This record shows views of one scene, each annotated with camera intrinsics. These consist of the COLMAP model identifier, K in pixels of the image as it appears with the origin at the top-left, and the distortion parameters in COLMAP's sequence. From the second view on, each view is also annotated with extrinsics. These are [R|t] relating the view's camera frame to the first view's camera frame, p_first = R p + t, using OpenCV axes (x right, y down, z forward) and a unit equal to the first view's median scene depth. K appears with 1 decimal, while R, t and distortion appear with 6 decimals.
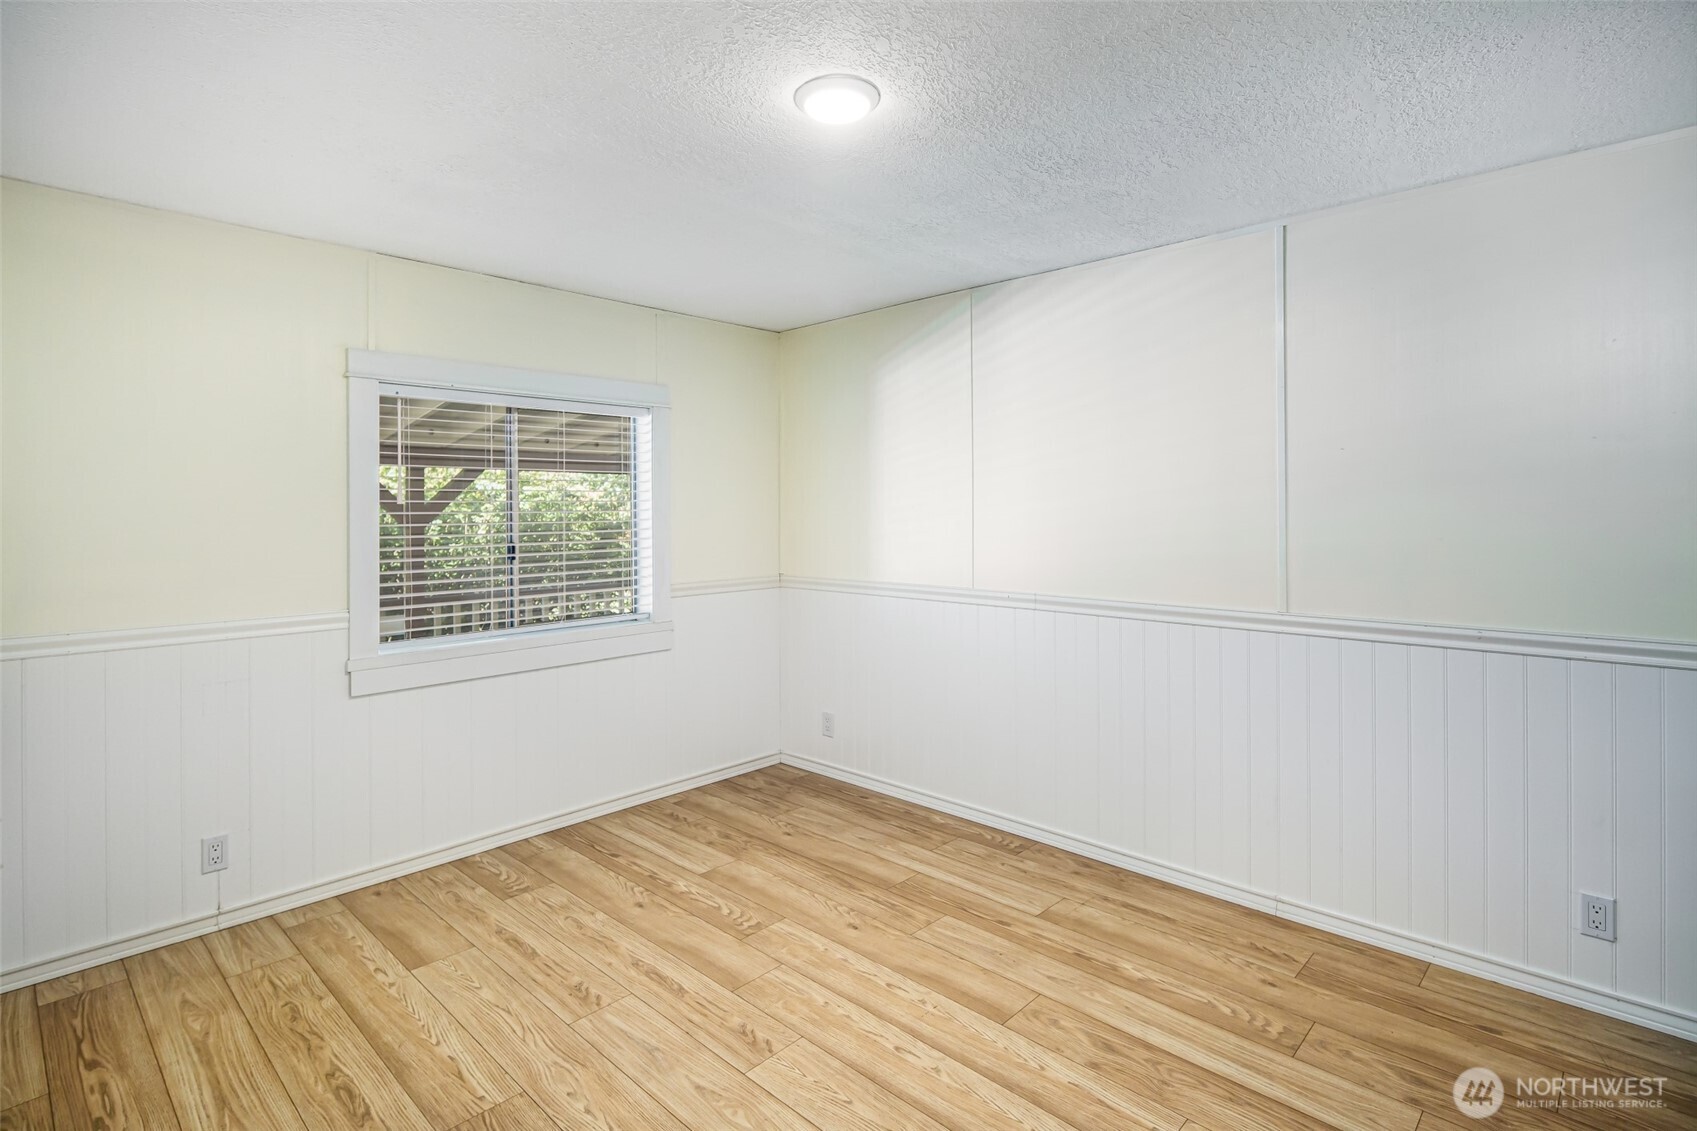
lens RADIAL K [[836.0, 0, 860.3], [0, 836.0, 515.6], [0, 0, 1]] dist [0.003736, -0.003701]
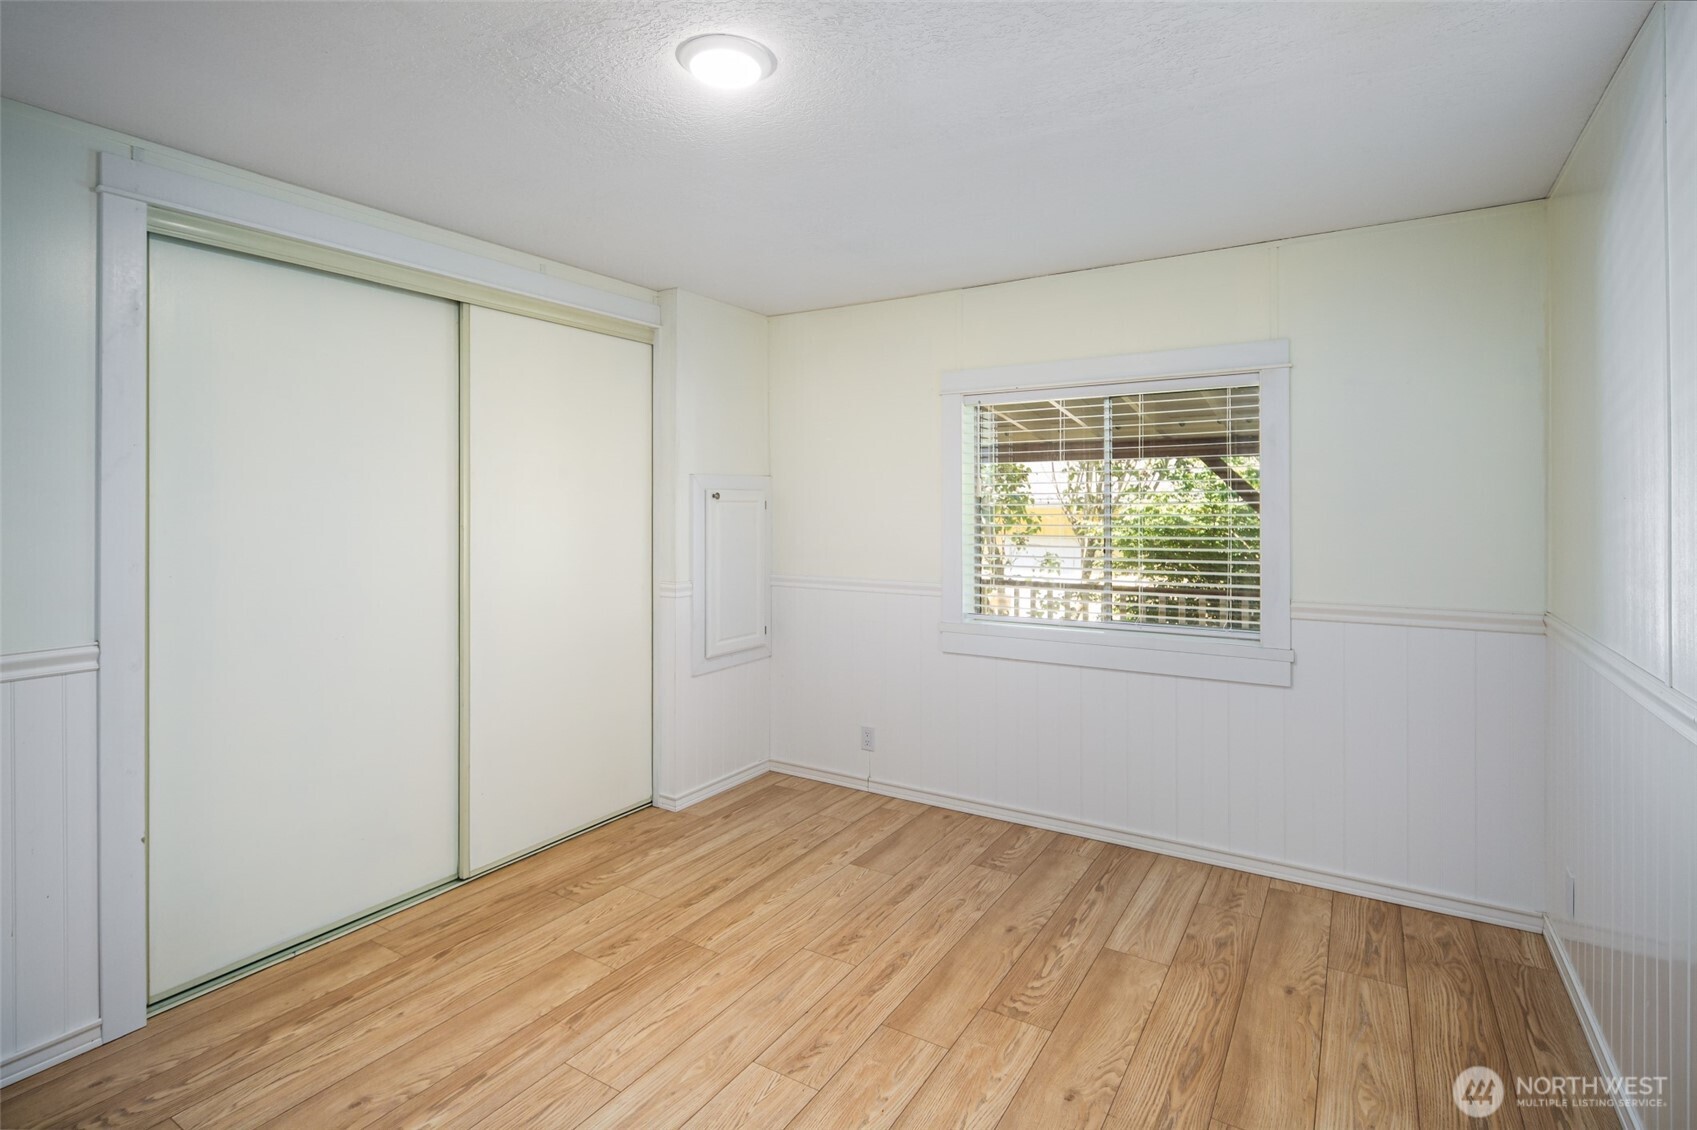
lens RADIAL K [[836.0, 0, 824.4], [0, 836.0, 493.7], [0, 0, 1]] dist [0.003736, -0.003701]
pose [[0.182205, -0.003817, -0.983253, 0.595483], [-0.004318, 0.999980, -0.004682, -0.012242], [0.983251, 0.005098, 0.182185, 0.607212]]
